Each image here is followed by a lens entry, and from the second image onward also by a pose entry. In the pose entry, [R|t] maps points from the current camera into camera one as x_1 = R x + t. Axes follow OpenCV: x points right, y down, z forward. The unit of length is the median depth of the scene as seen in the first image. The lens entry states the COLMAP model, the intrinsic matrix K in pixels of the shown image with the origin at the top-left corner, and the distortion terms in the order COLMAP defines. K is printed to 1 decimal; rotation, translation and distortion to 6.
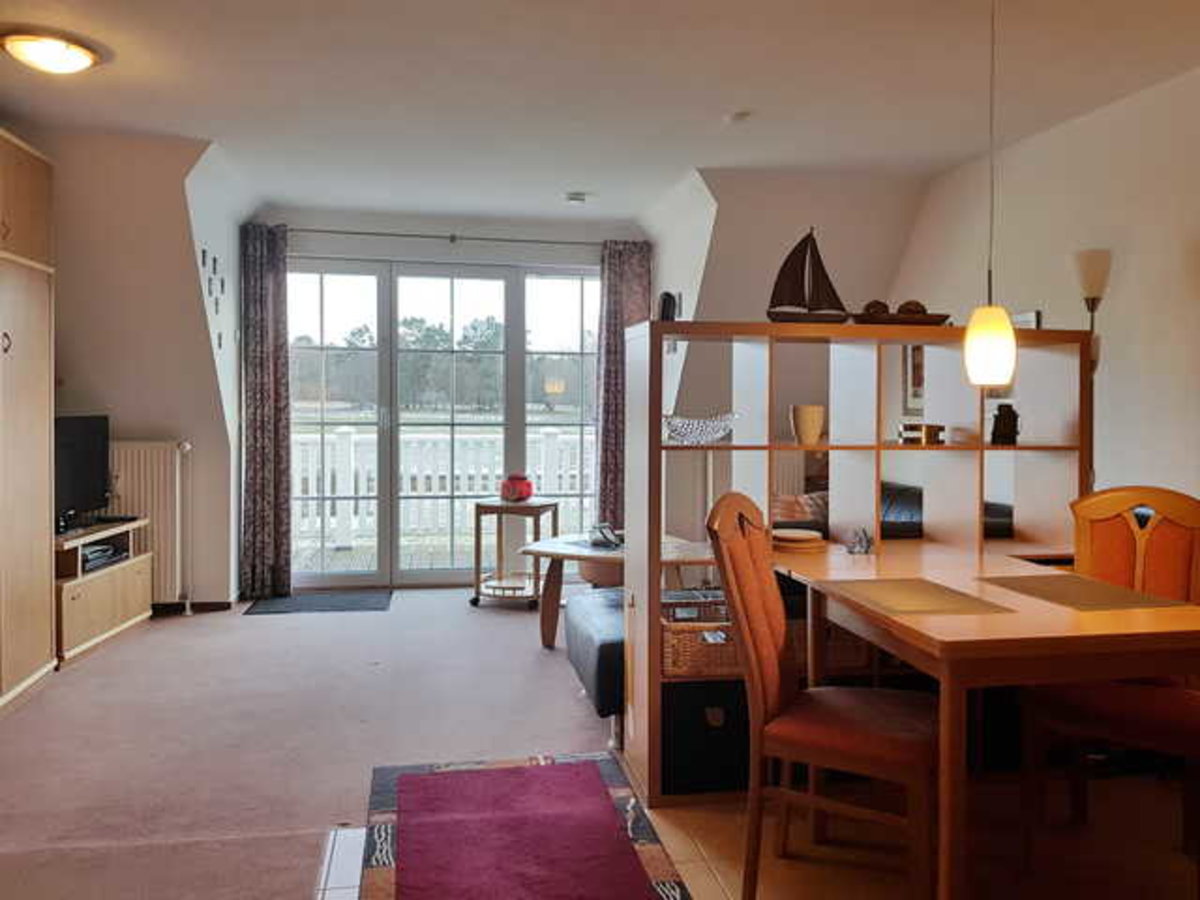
lens RADIAL K [[937.3, 0, 598.3], [0, 937.3, 431.4], [0, 0, 1]] dist [-0.001491, 0.002917]
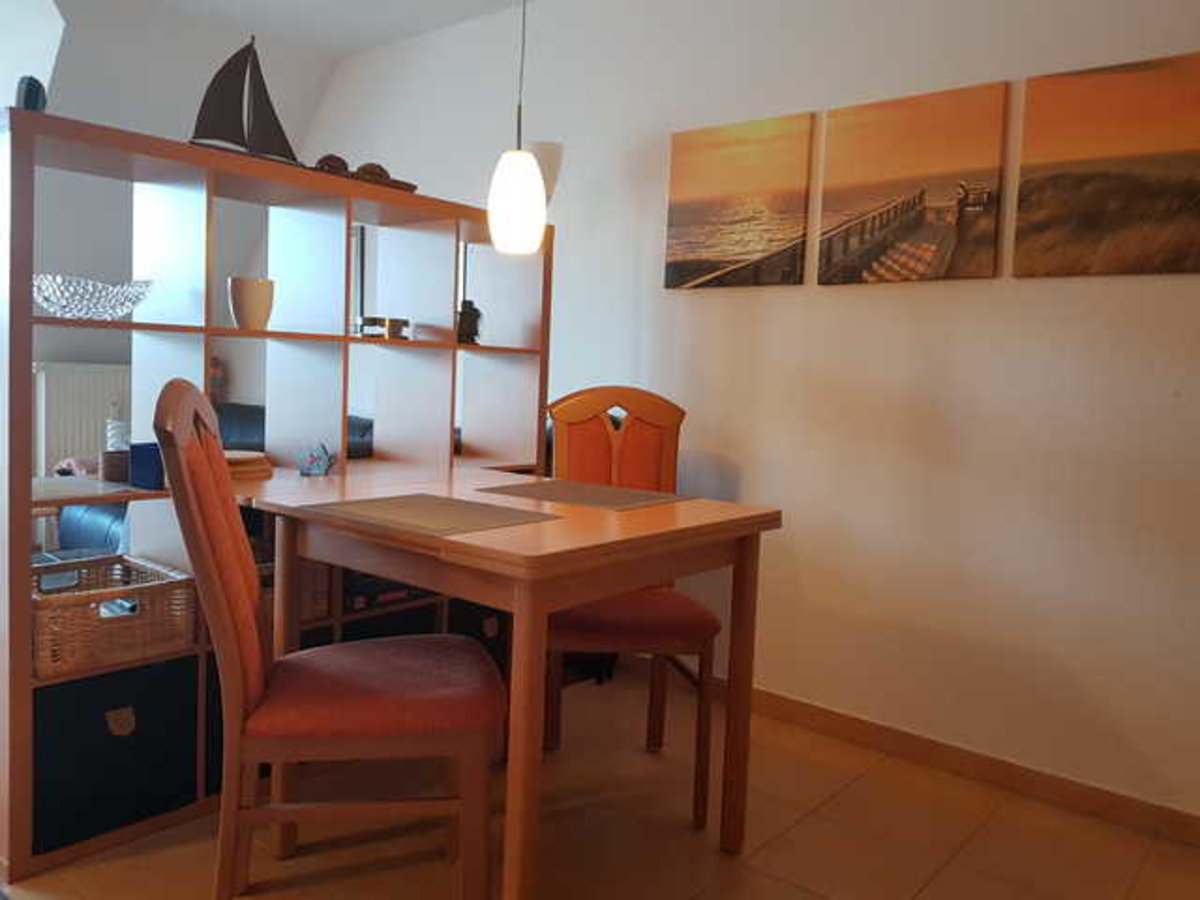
lens RADIAL K [[937.3, 0, 598.3], [0, 937.3, 431.4], [0, 0, 1]] dist [-0.001491, 0.002917]
pose [[0.767988, -0.023962, 0.640016, -0.041828], [-0.008762, 0.998813, 0.047909, 0.054374], [-0.640404, -0.042402, 0.766867, 0.253693]]
